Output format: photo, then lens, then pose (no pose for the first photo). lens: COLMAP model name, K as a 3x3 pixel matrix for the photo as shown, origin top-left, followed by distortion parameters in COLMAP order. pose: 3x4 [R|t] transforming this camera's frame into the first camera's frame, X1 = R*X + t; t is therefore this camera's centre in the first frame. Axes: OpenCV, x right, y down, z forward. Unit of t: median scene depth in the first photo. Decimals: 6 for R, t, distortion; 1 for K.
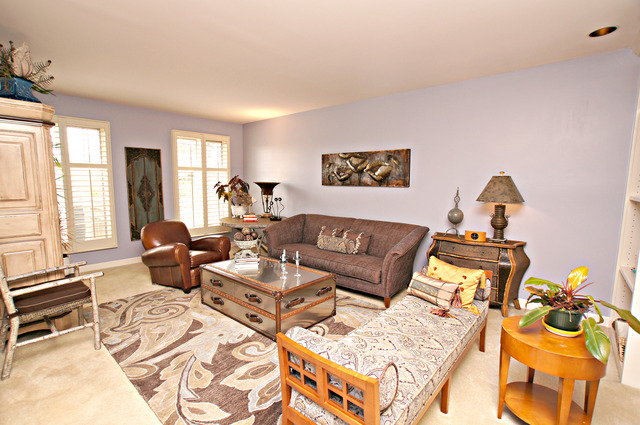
lens RADIAL K [[302.3, 0, 318.4], [0, 302.3, 215.3], [0, 0, 1]] dist [-0.022197, 0.006107]
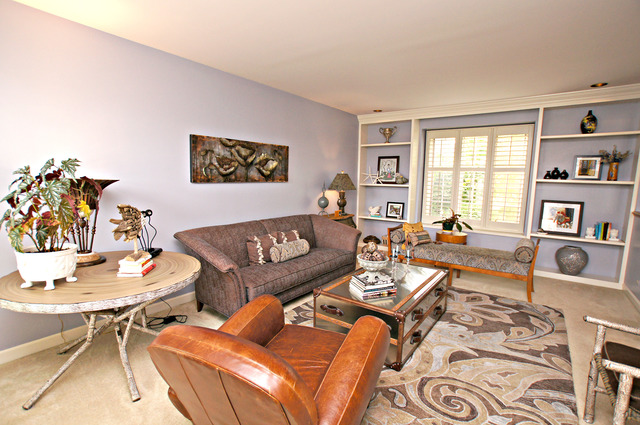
lens RADIAL K [[302.3, 0, 318.5], [0, 302.3, 210.4], [0, 0, 1]] dist [-0.022197, 0.006107]
pose [[-0.065872, -0.118666, 0.990747, -0.720693], [0.098116, 0.987321, 0.124779, -0.106313], [-0.992993, 0.105427, -0.053394, 0.871296]]
